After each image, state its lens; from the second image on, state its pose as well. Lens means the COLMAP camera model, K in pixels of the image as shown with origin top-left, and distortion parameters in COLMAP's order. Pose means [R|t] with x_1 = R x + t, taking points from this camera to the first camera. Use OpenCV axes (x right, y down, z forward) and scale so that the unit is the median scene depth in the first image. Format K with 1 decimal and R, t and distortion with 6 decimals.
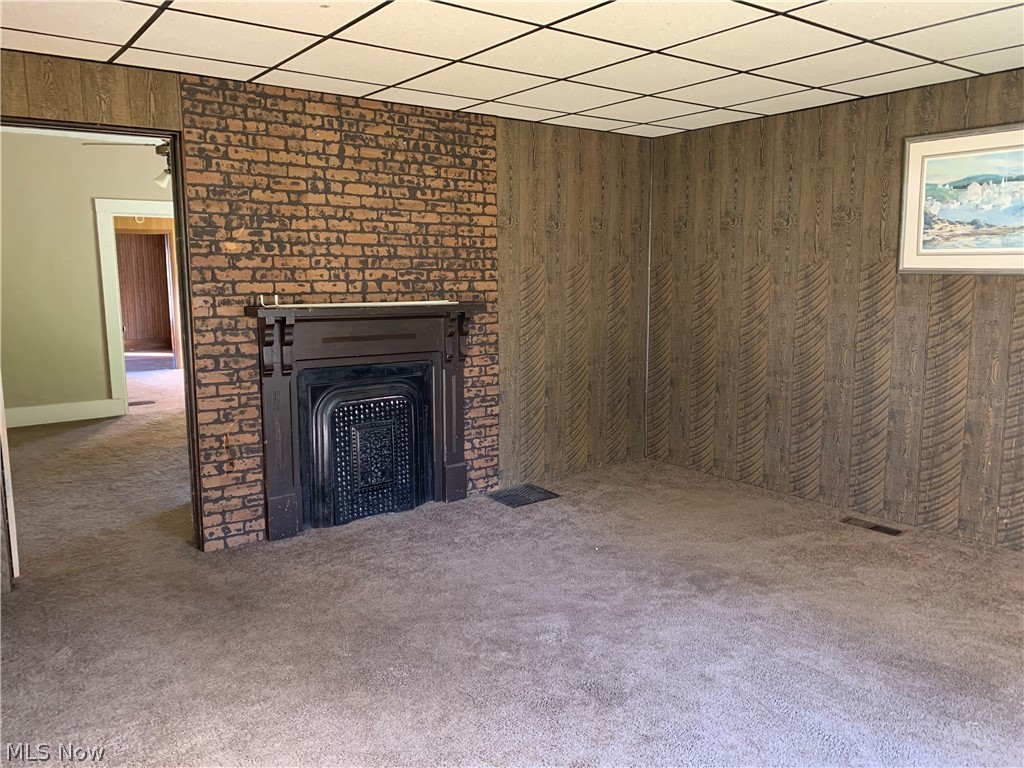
lens RADIAL K [[788.6, 0, 512.4], [0, 788.6, 383.5], [0, 0, 1]] dist [0.037256, -0.036277]
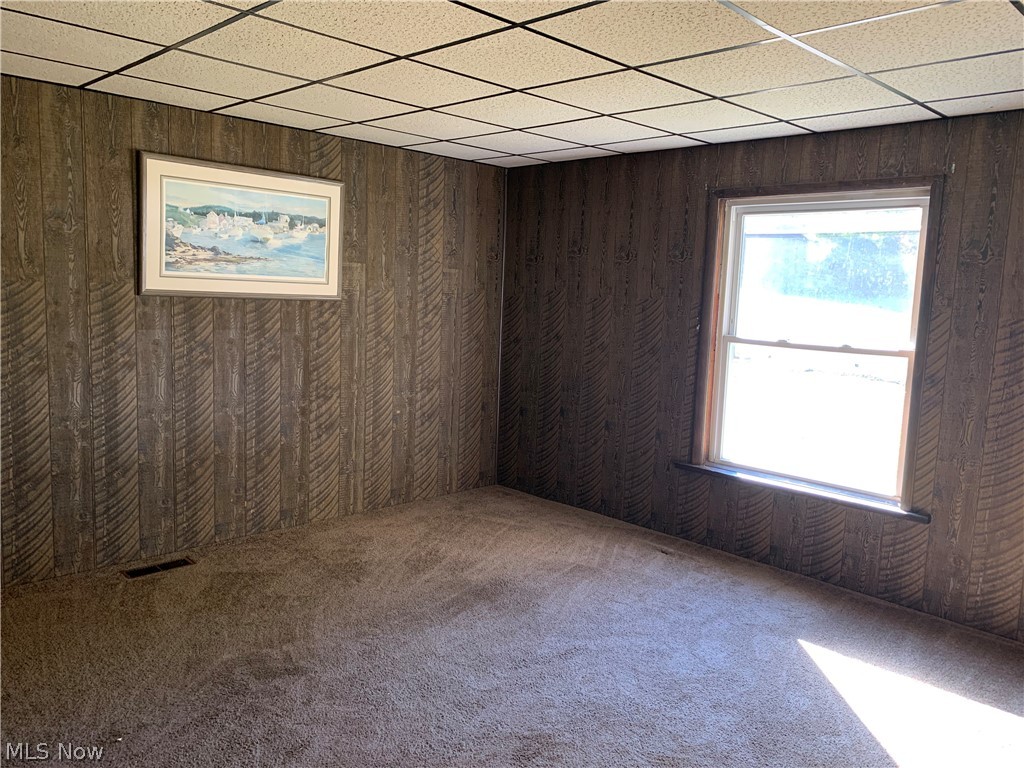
lens RADIAL K [[788.6, 0, 512.7], [0, 788.6, 381.1], [0, 0, 1]] dist [0.037256, -0.036277]
pose [[-0.144918, -0.117050, 0.982496, -0.531544], [0.107013, 0.985299, 0.133168, -0.123004], [-0.983640, 0.124438, -0.130262, 0.744047]]
